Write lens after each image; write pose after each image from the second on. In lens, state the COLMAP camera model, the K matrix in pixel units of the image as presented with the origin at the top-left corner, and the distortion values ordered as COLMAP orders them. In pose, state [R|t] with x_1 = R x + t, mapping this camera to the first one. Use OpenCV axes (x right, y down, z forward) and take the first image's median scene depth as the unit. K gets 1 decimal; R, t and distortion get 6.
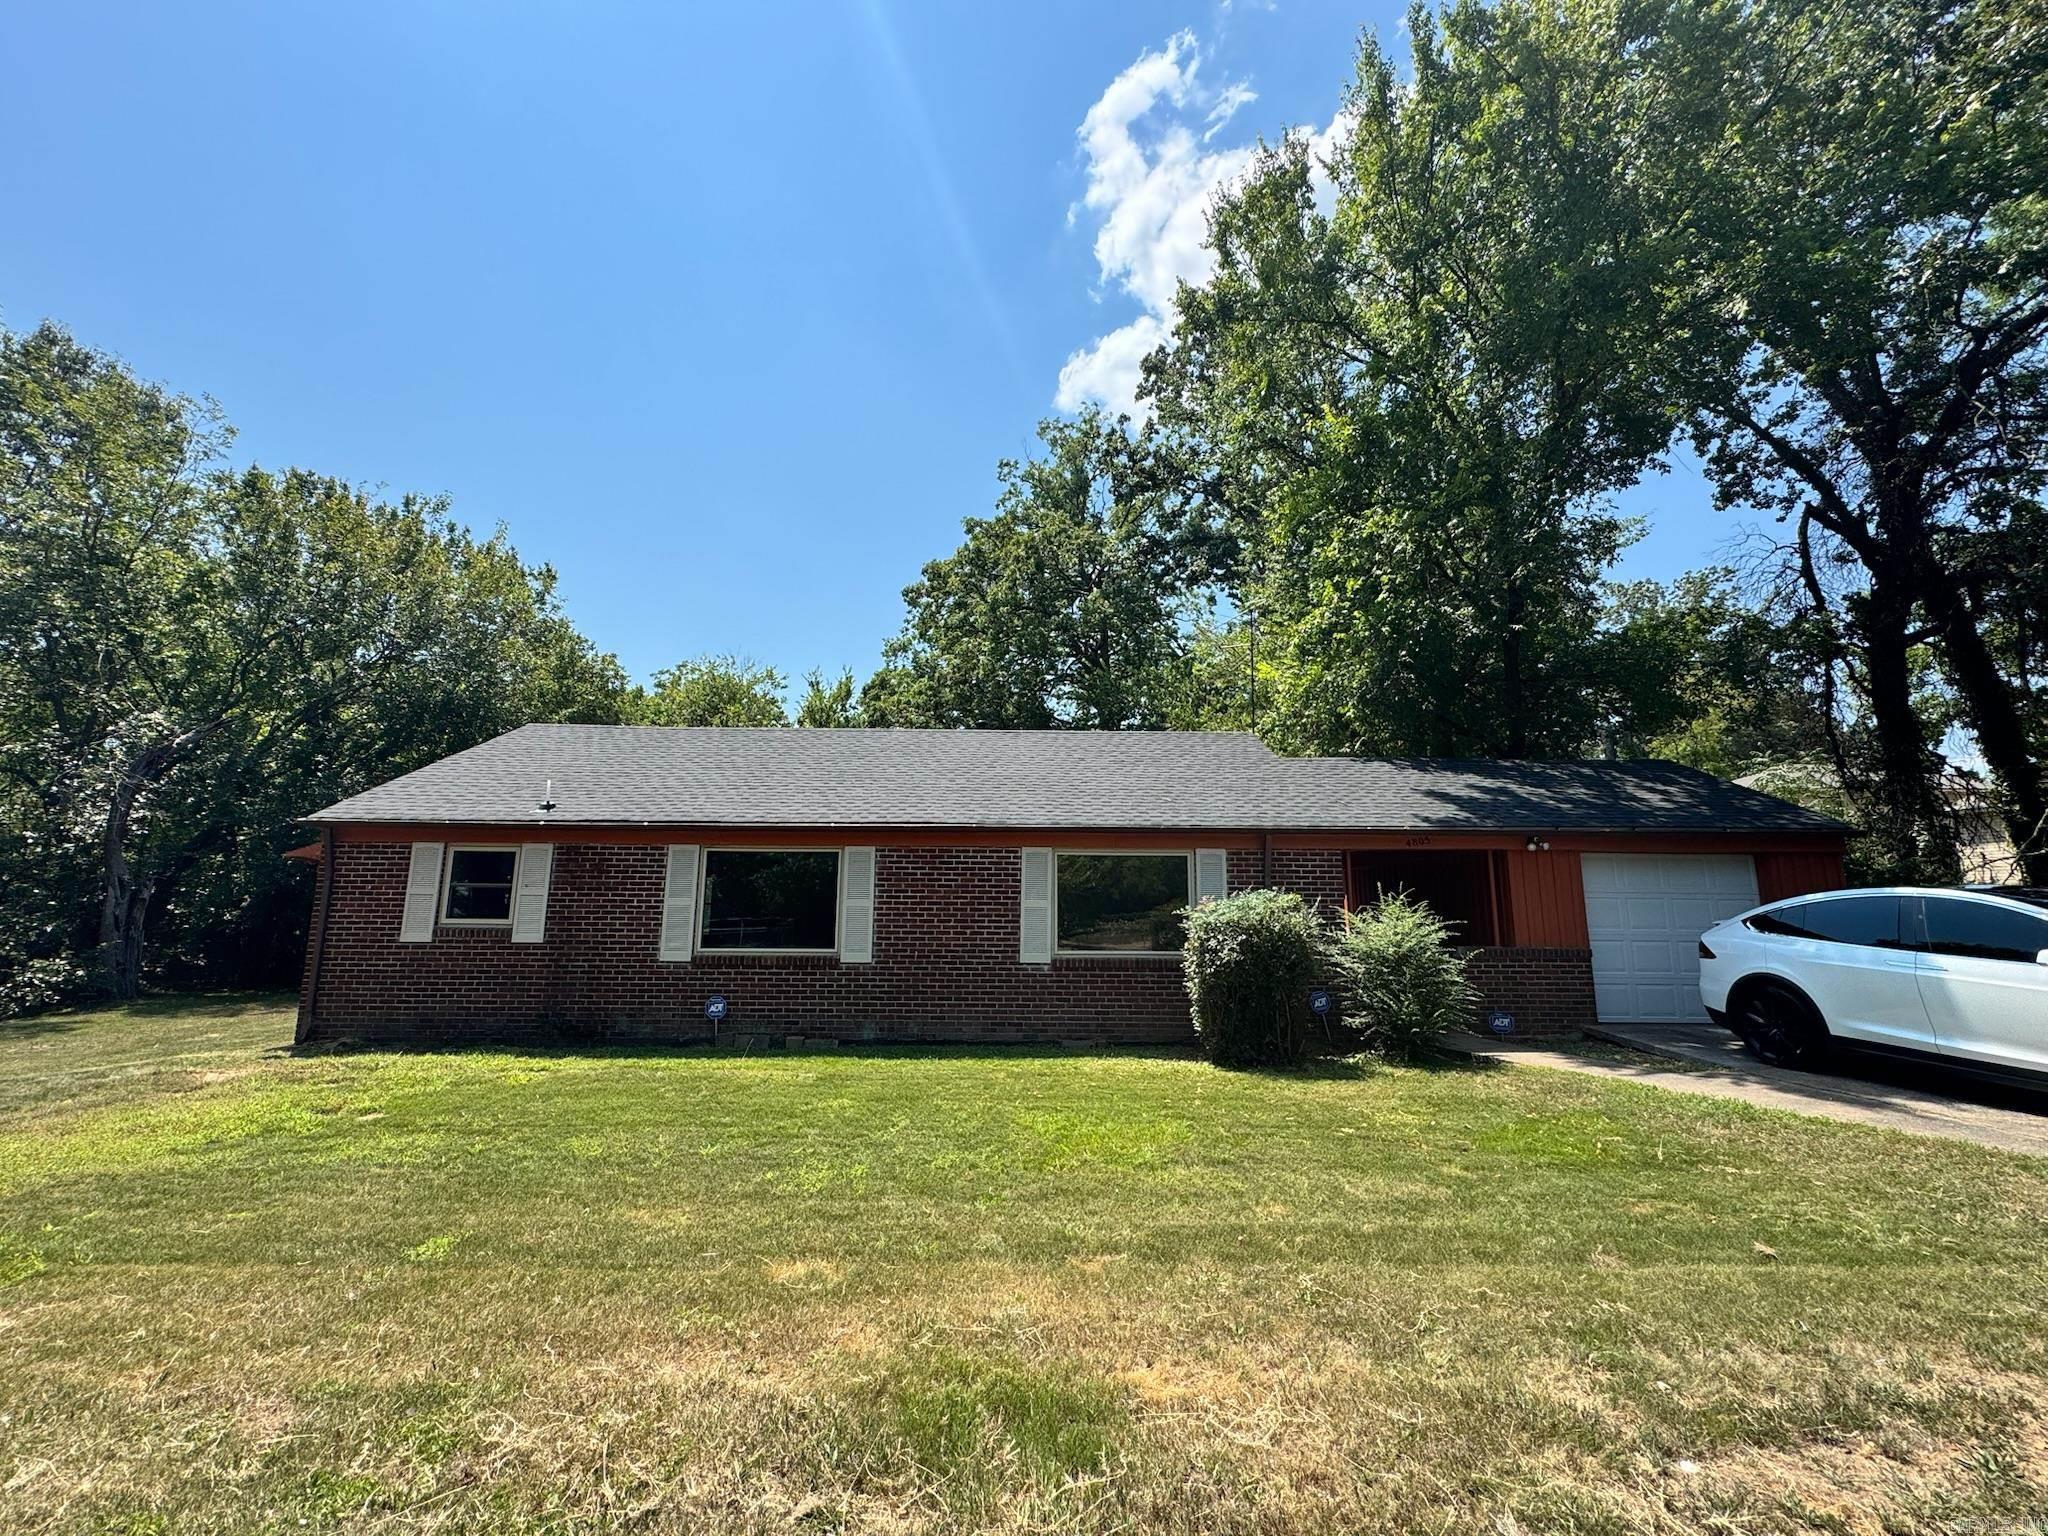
lens RADIAL K [[821.7, 0, 1023.0], [0, 821.7, 753.7], [0, 0, 1]] dist [-0.000310, 0.000263]
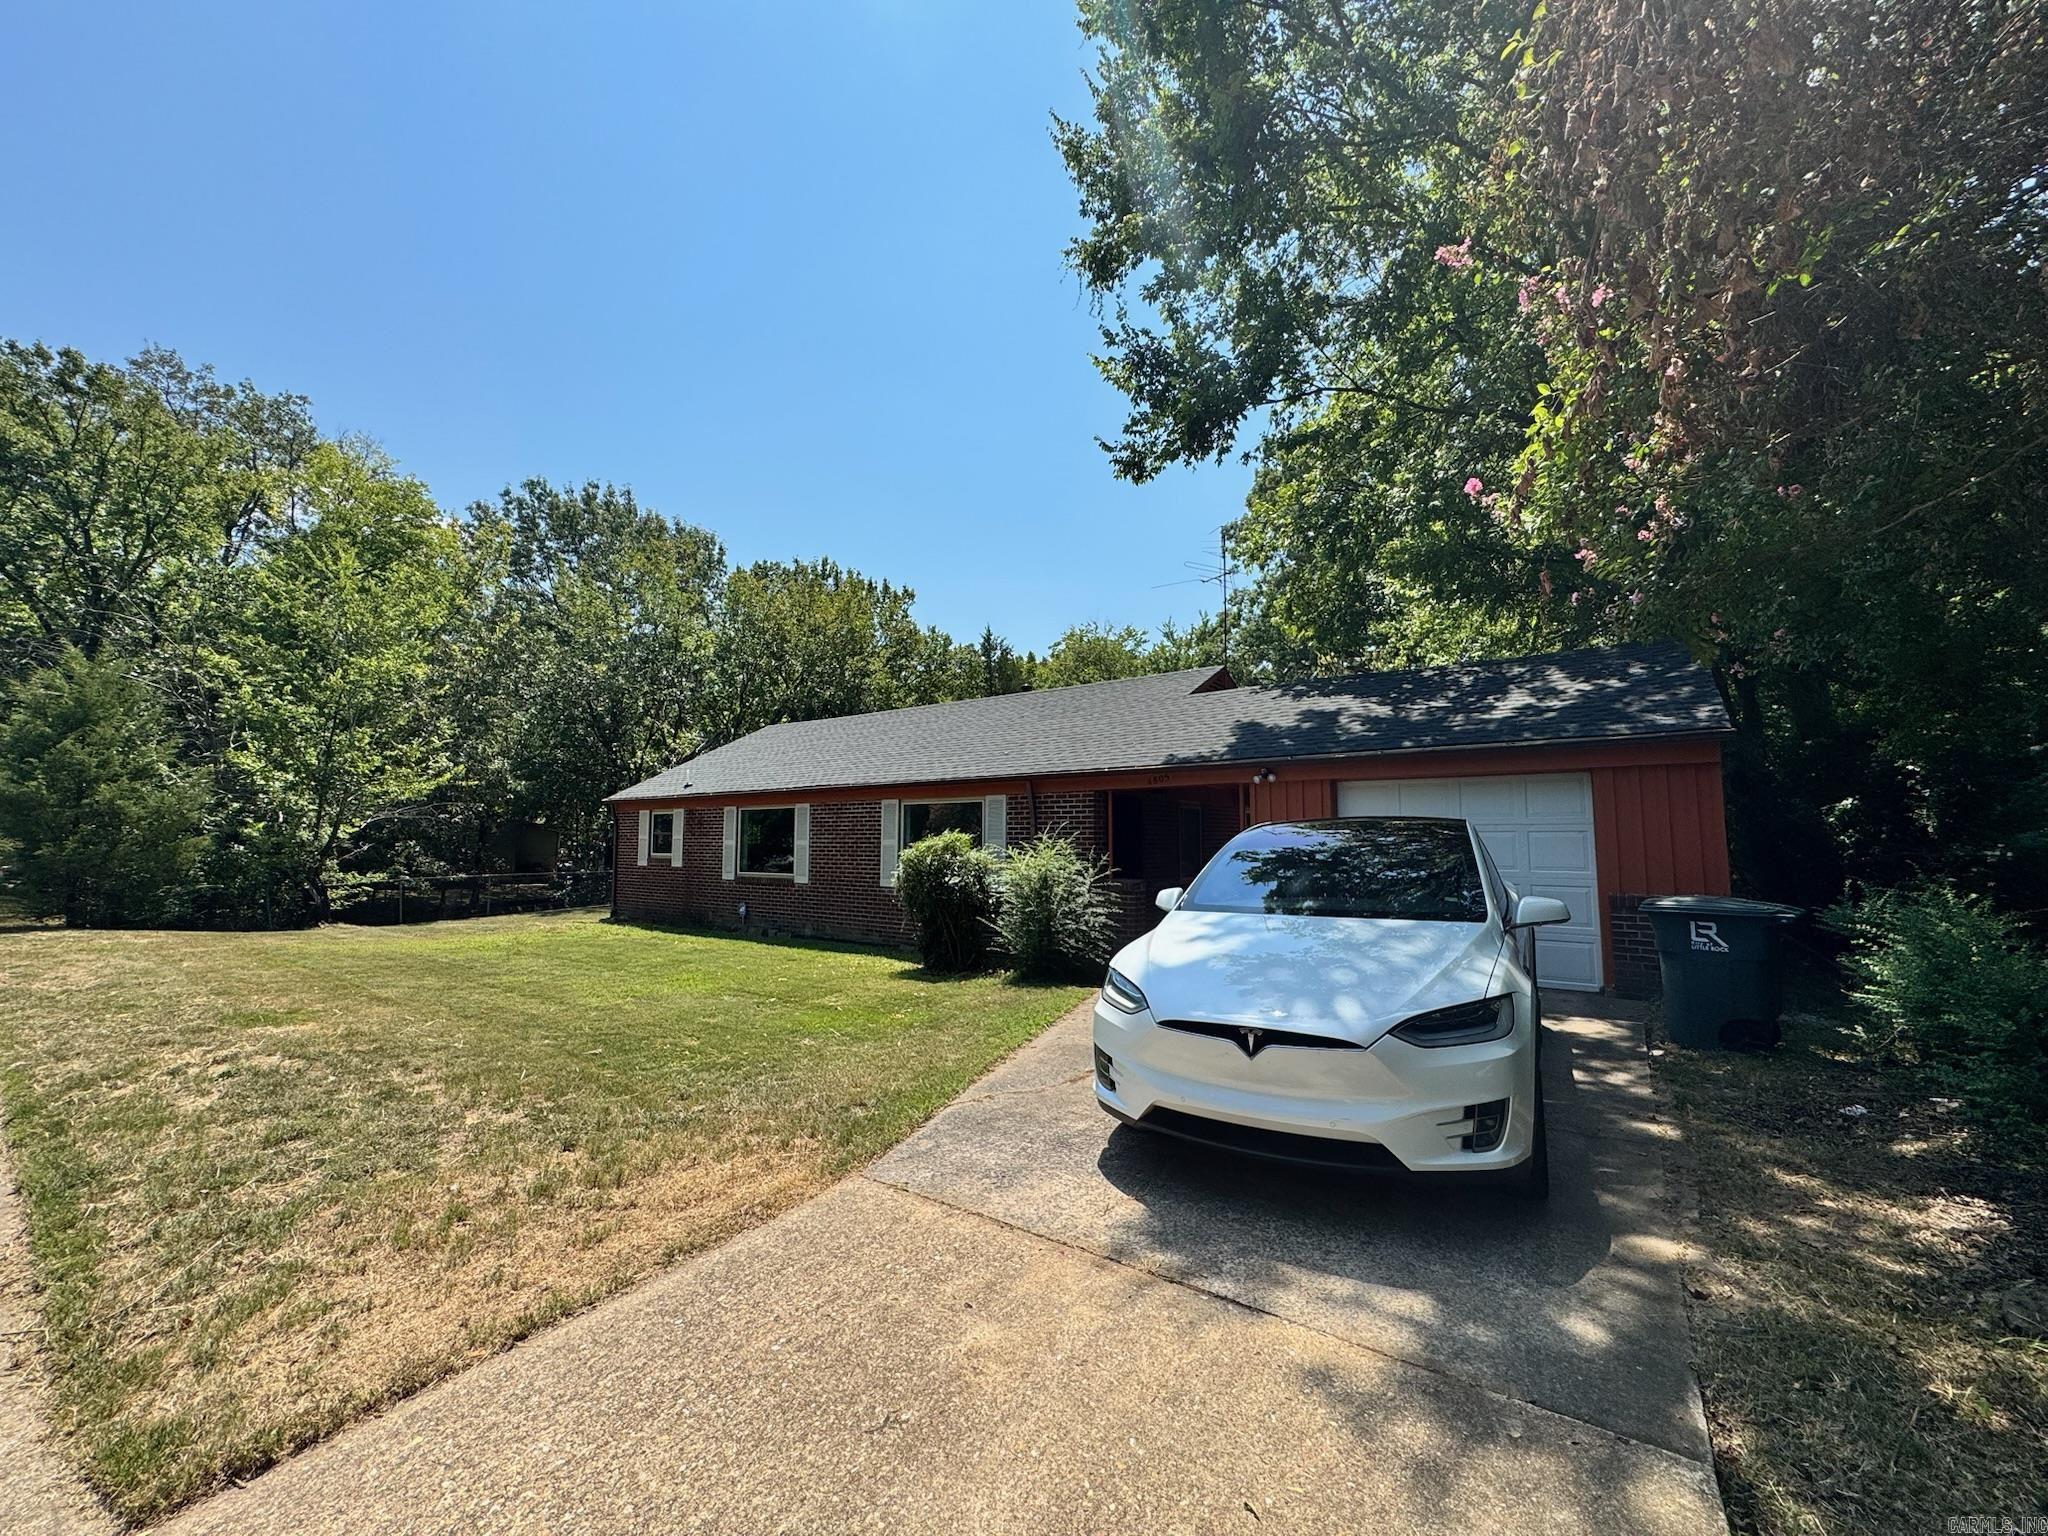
lens RADIAL K [[820.4, 0, 1020.1], [0, 820.4, 771.9], [0, 0, 1]] dist [-0.001066, 0.000021]
pose [[0.790154, -0.058471, -0.610113, 0.975012], [0.119462, 0.991040, 0.059737, 0.017461], [0.601154, -0.120086, 0.790059, 0.104709]]
